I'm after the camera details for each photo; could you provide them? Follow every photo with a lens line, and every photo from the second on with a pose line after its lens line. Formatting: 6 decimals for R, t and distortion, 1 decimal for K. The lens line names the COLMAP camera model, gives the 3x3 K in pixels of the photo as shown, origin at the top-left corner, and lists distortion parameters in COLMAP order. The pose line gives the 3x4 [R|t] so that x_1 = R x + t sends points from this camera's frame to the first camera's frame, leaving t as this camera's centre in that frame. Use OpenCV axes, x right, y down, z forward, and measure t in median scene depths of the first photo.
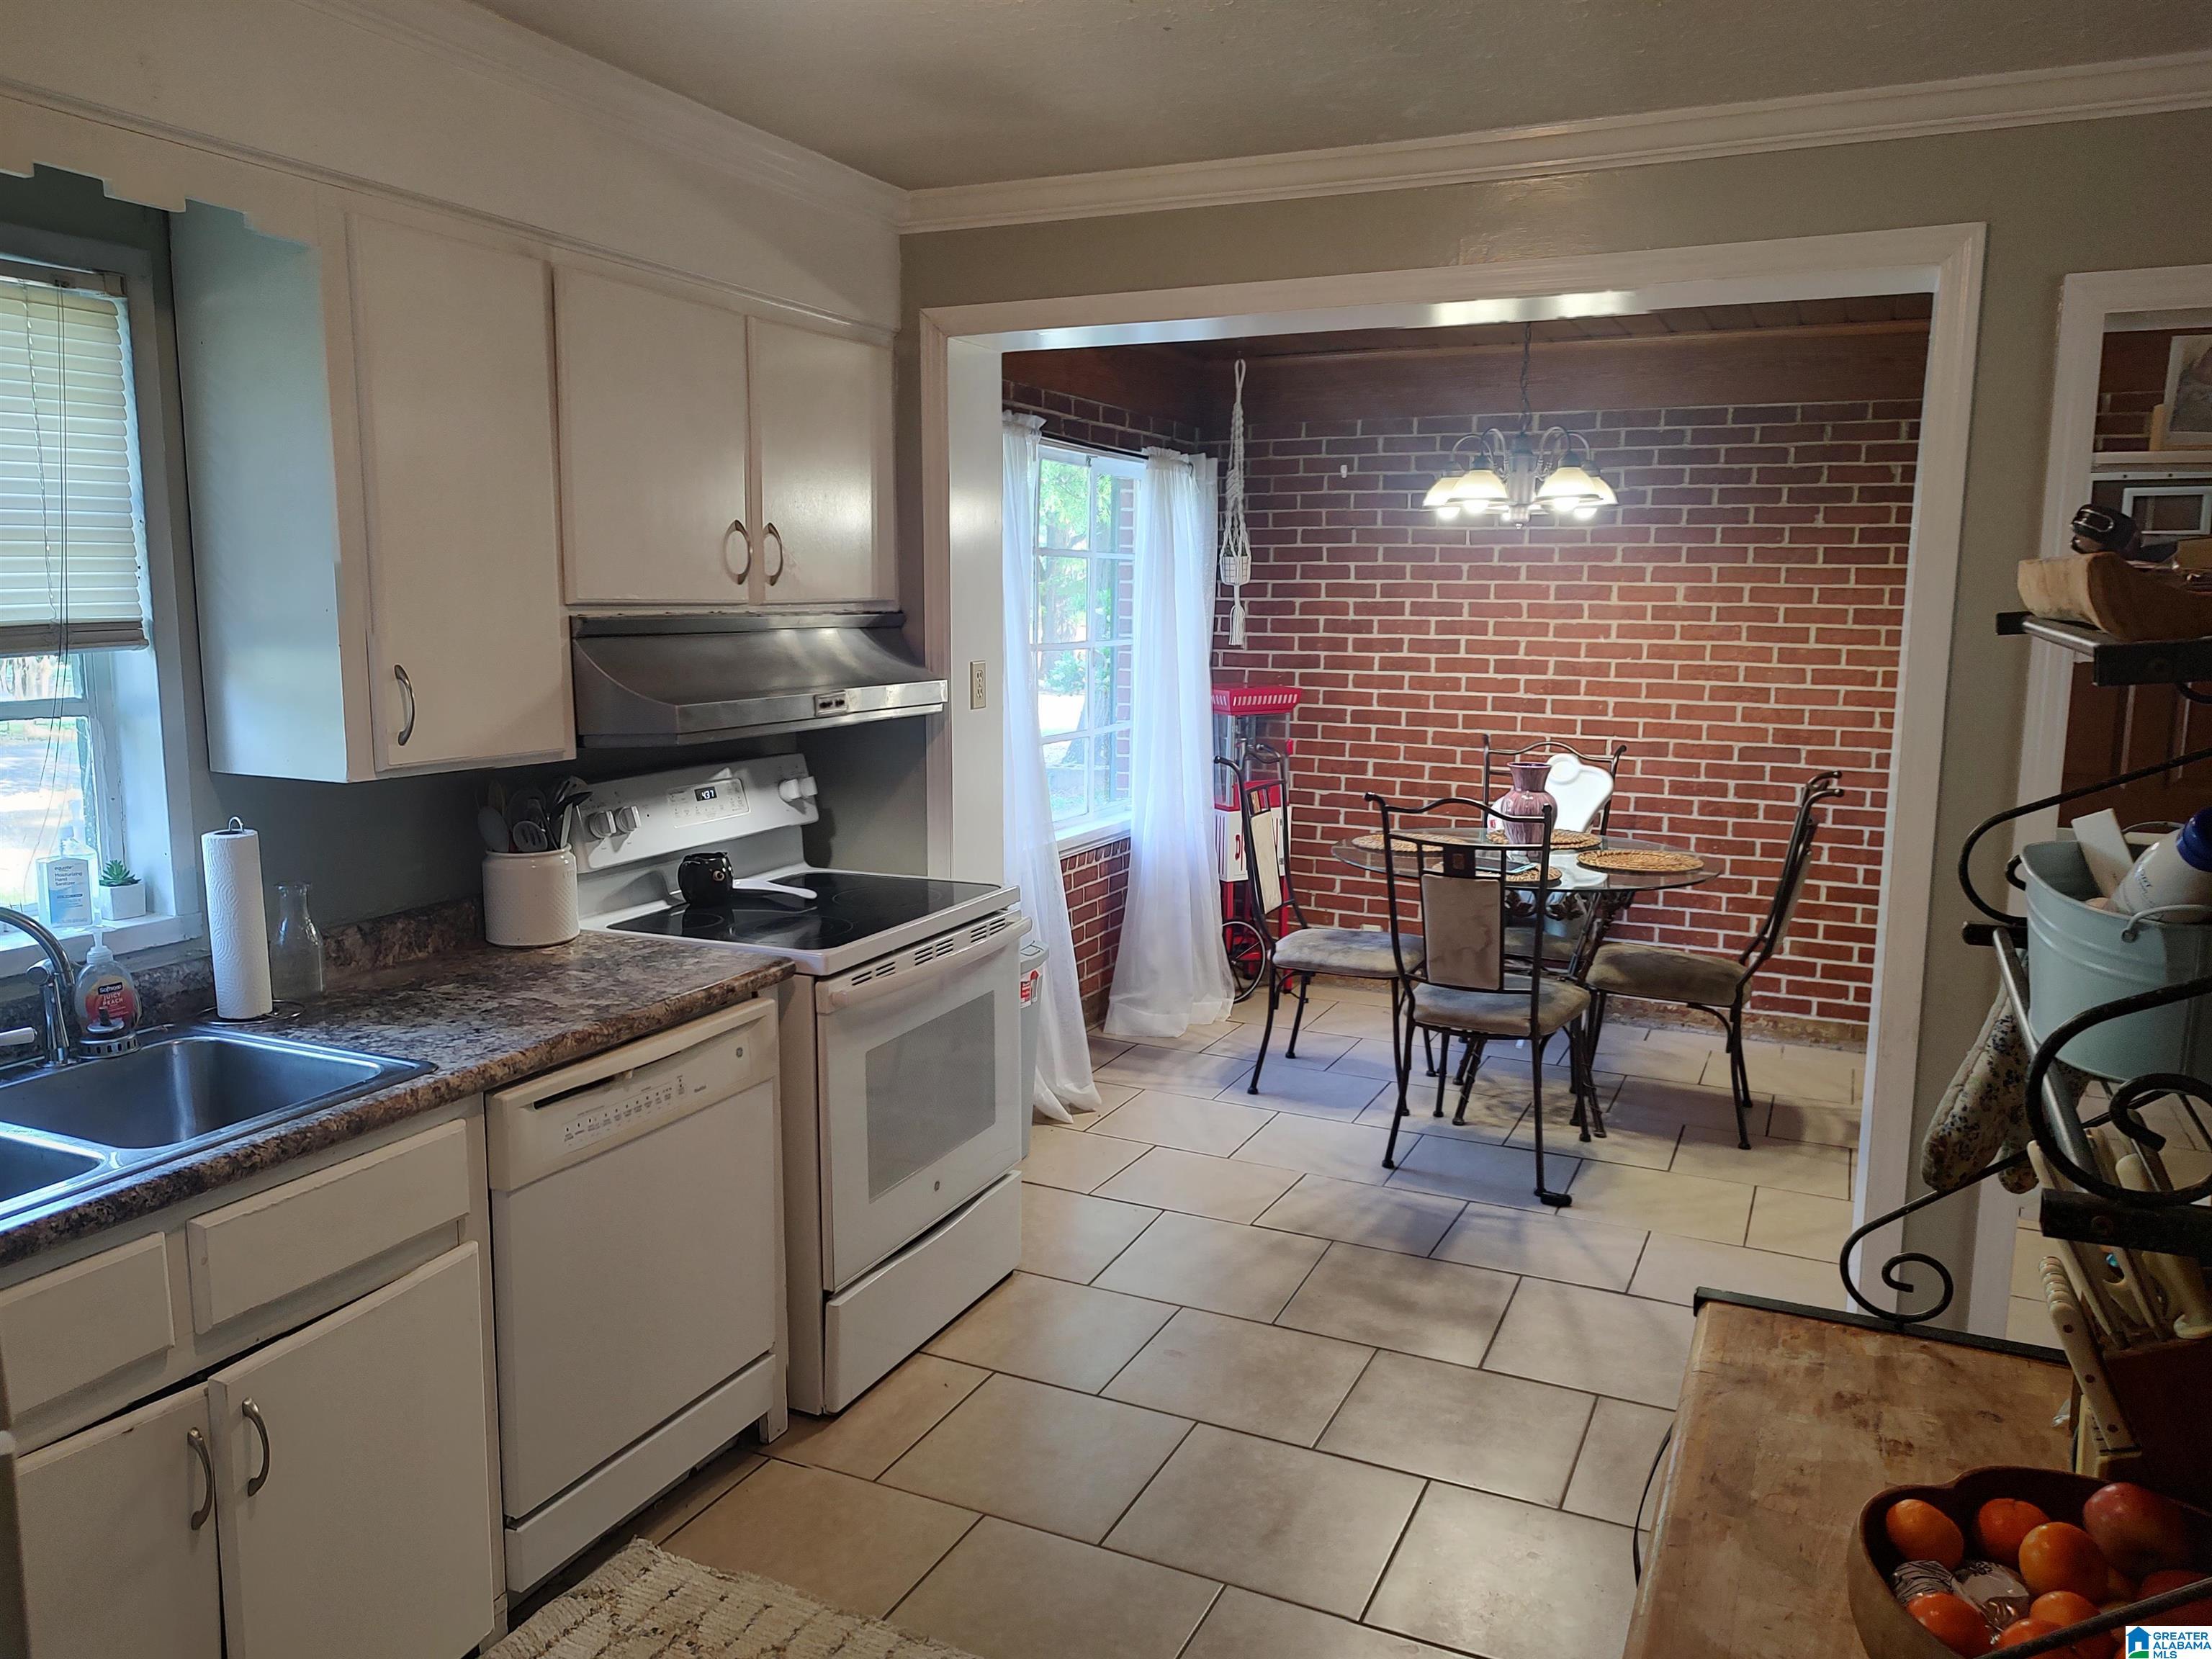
lens RADIAL K [[1601.8, 0, 1106.0], [0, 1601.8, 829.5], [0, 0, 1]] dist [0.021803, -0.011462]
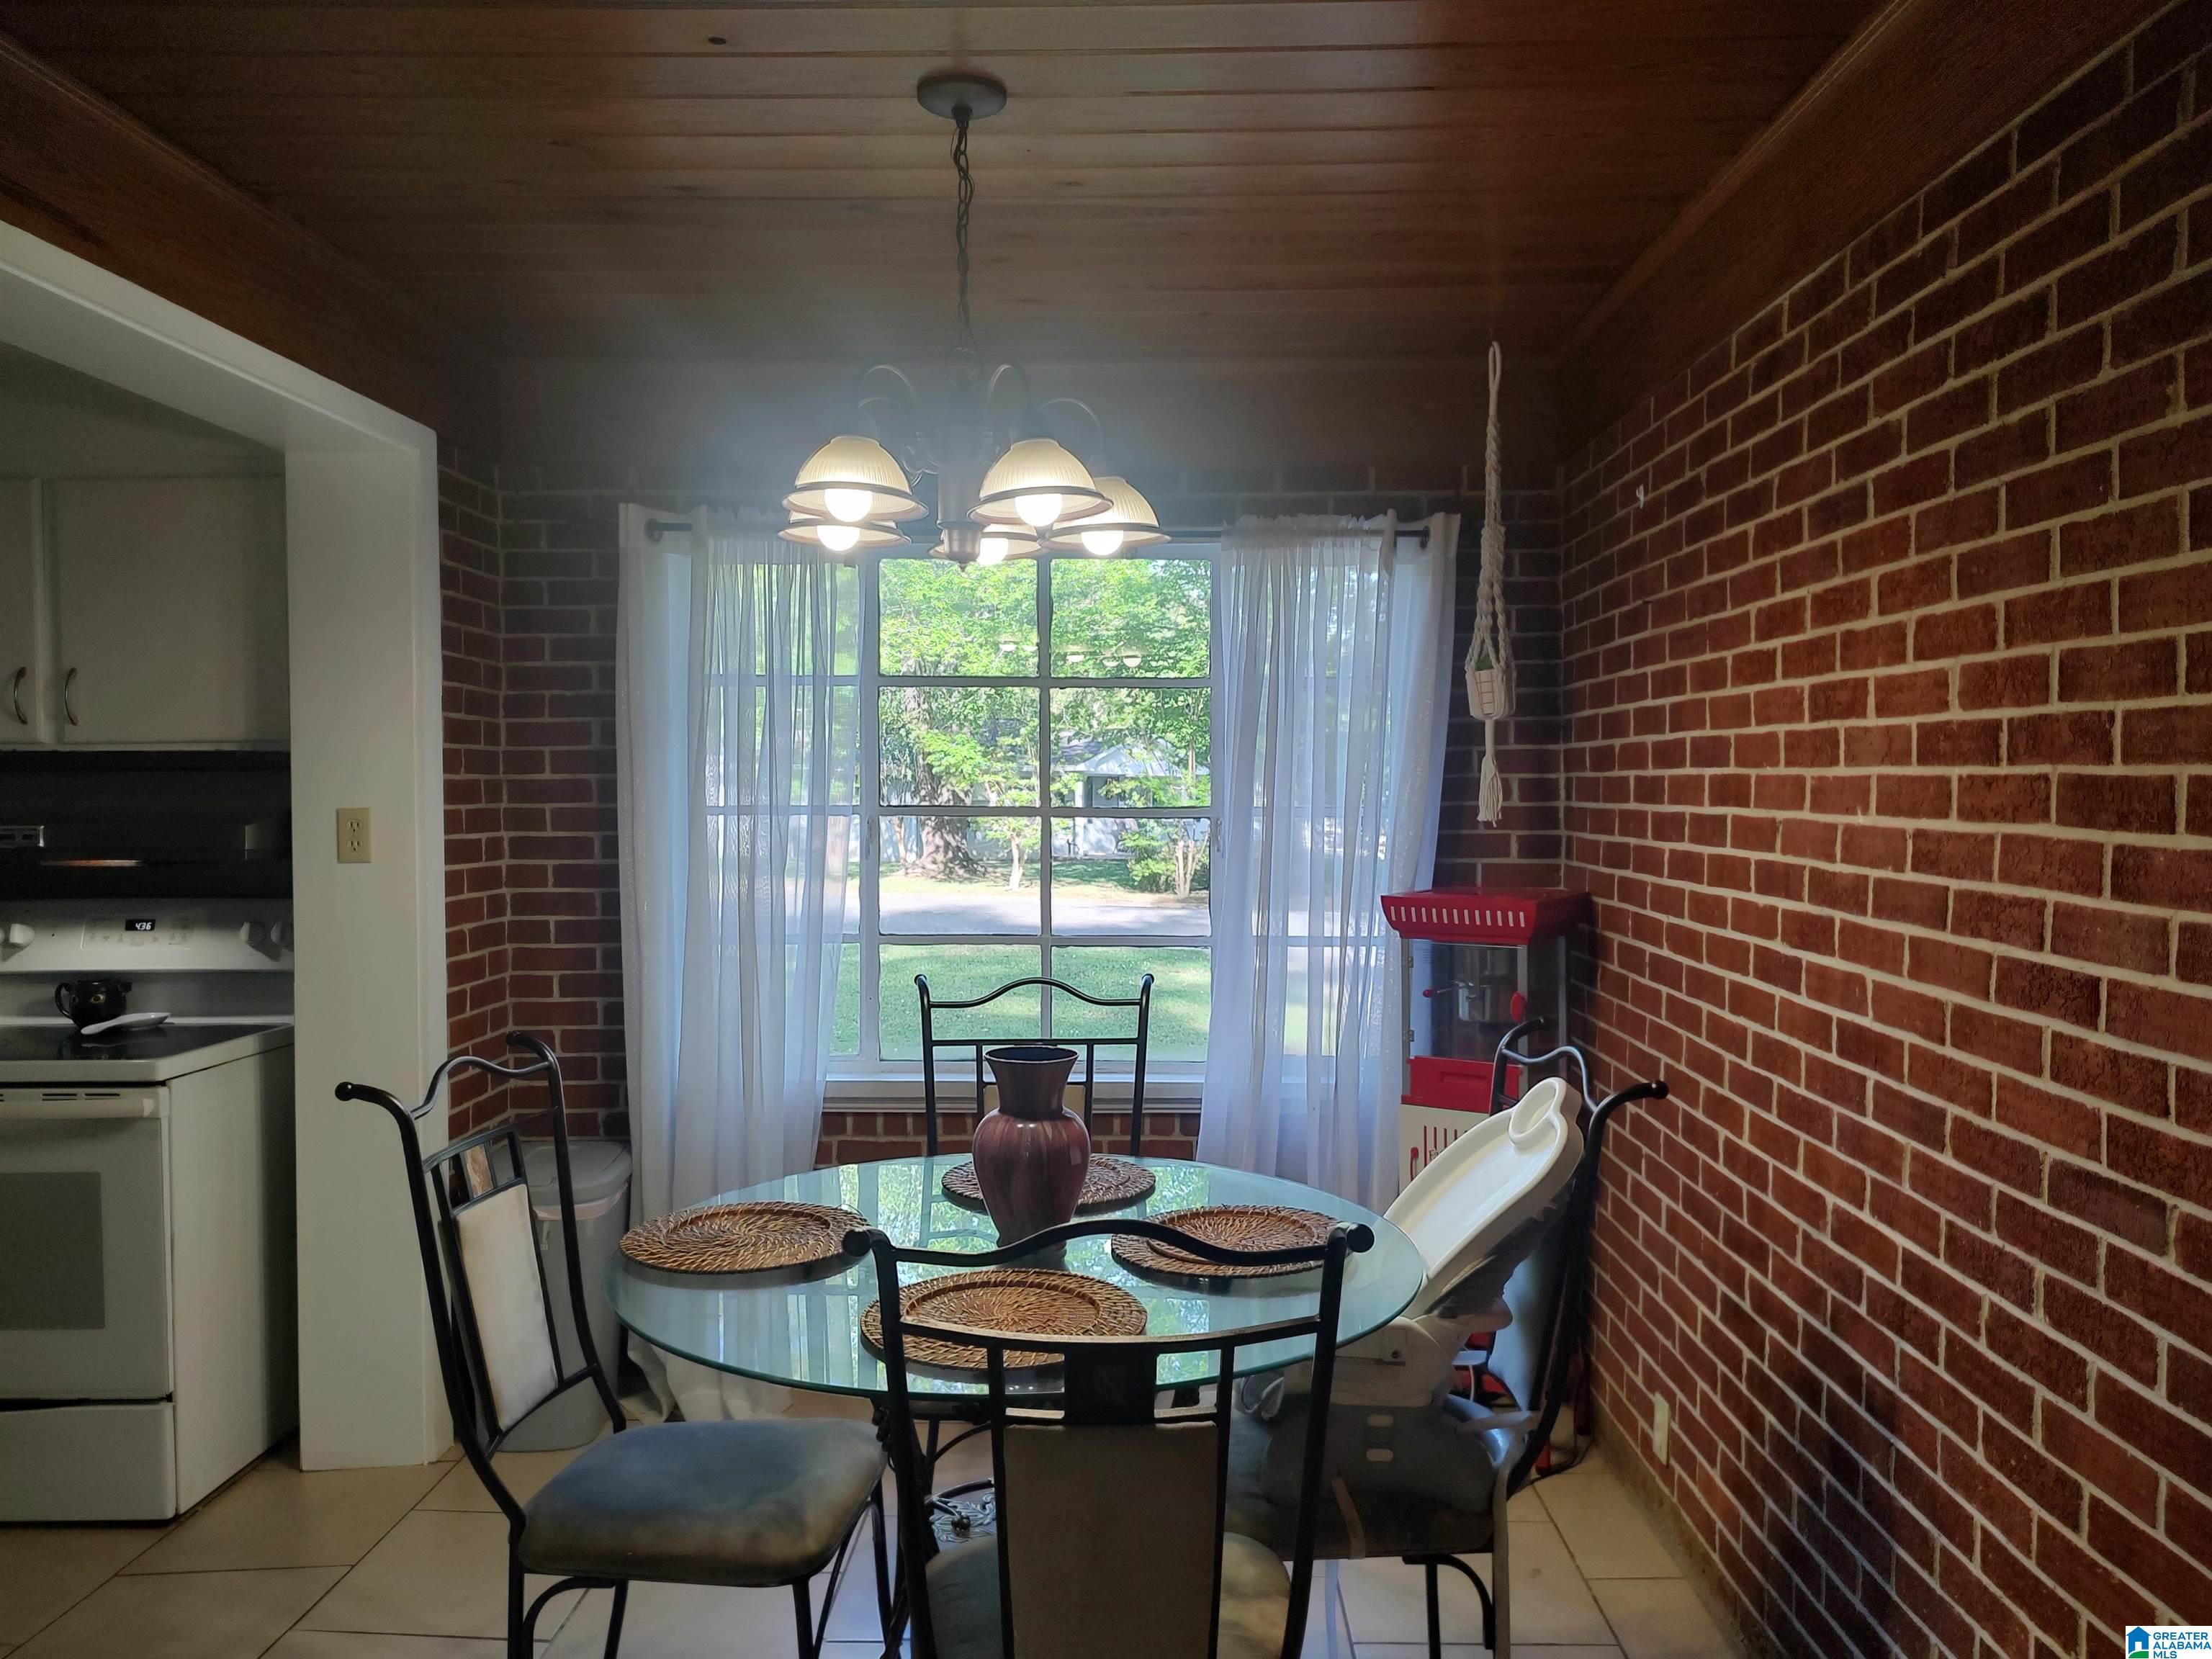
lens RADIAL K [[1573.3, 0, 1106.0], [0, 1573.3, 829.5], [0, 0, 1]] dist [0.020223, -0.001346]
pose [[0.406847, 0.014119, -0.913387, 1.173681], [-0.133467, 0.990070, -0.044145, -0.149981], [0.903693, 0.139867, 0.404692, 1.388554]]
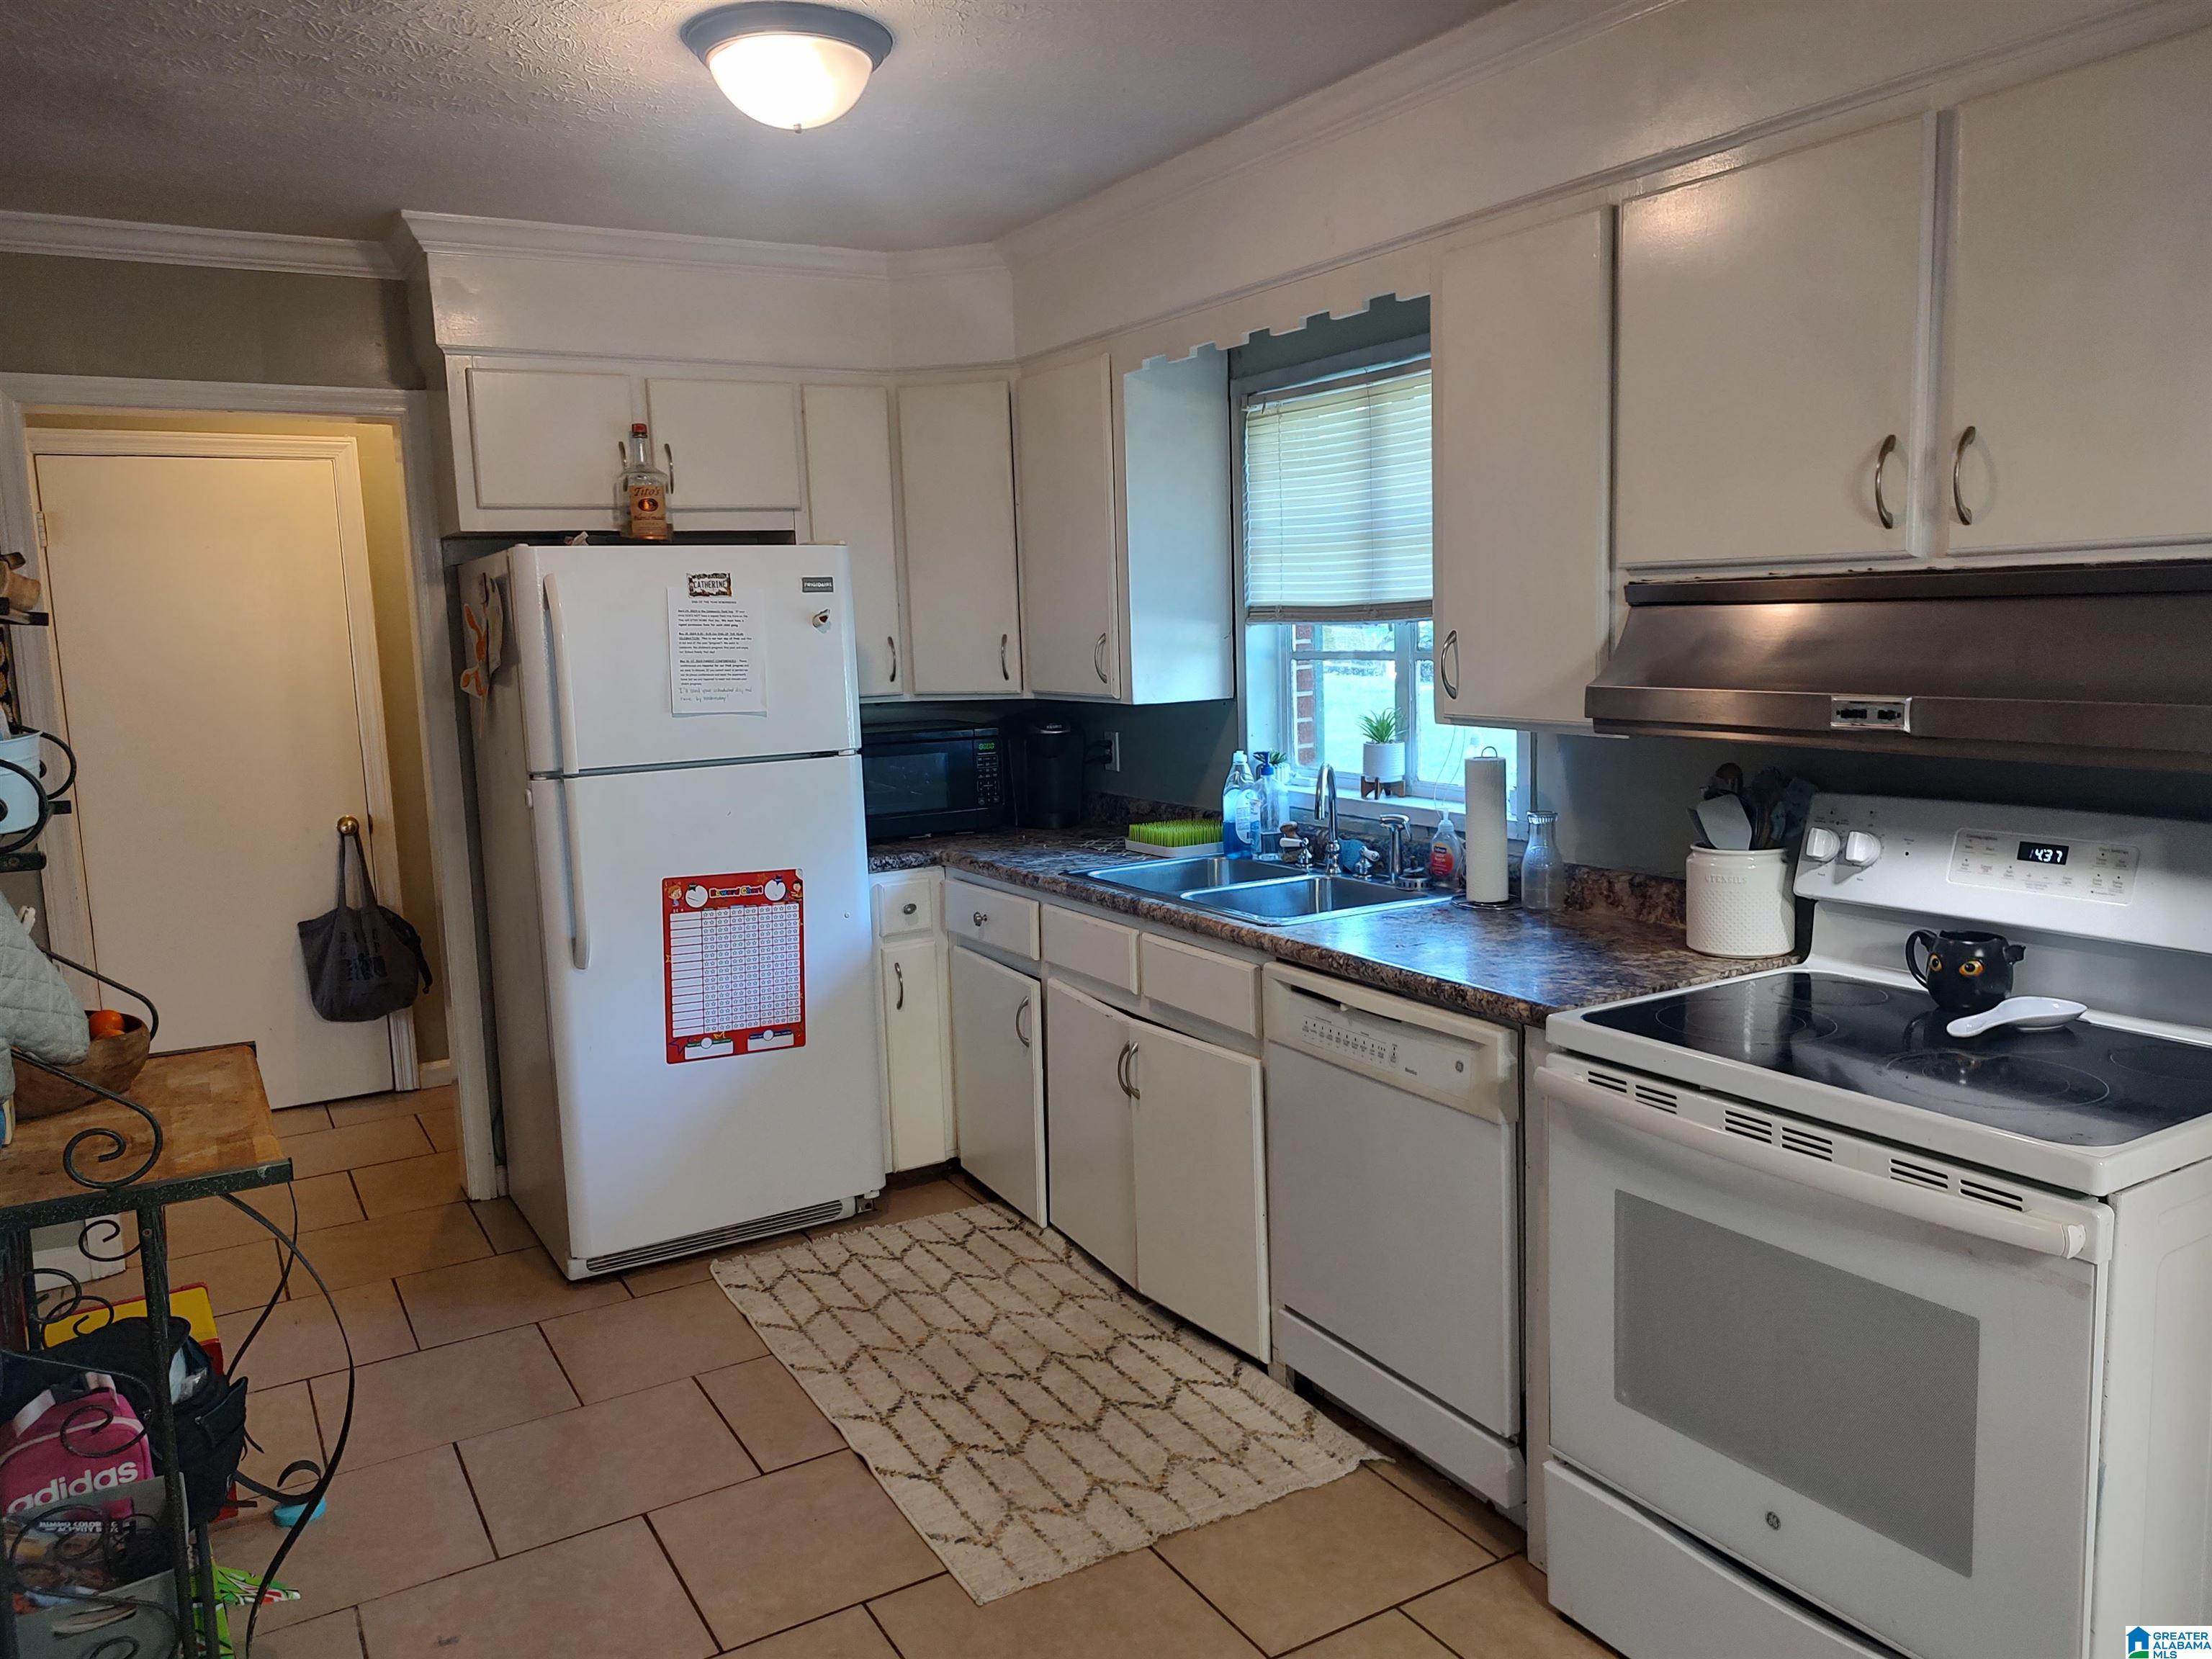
lens RADIAL K [[1601.8, 0, 1106.0], [0, 1601.8, 829.5], [0, 0, 1]] dist [0.021803, -0.011462]
pose [[-0.565664, 0.121322, -0.815663, 0.590126], [-0.098129, 0.972187, 0.212656, -0.159774], [0.818776, 0.200332, -0.538026, 1.259644]]
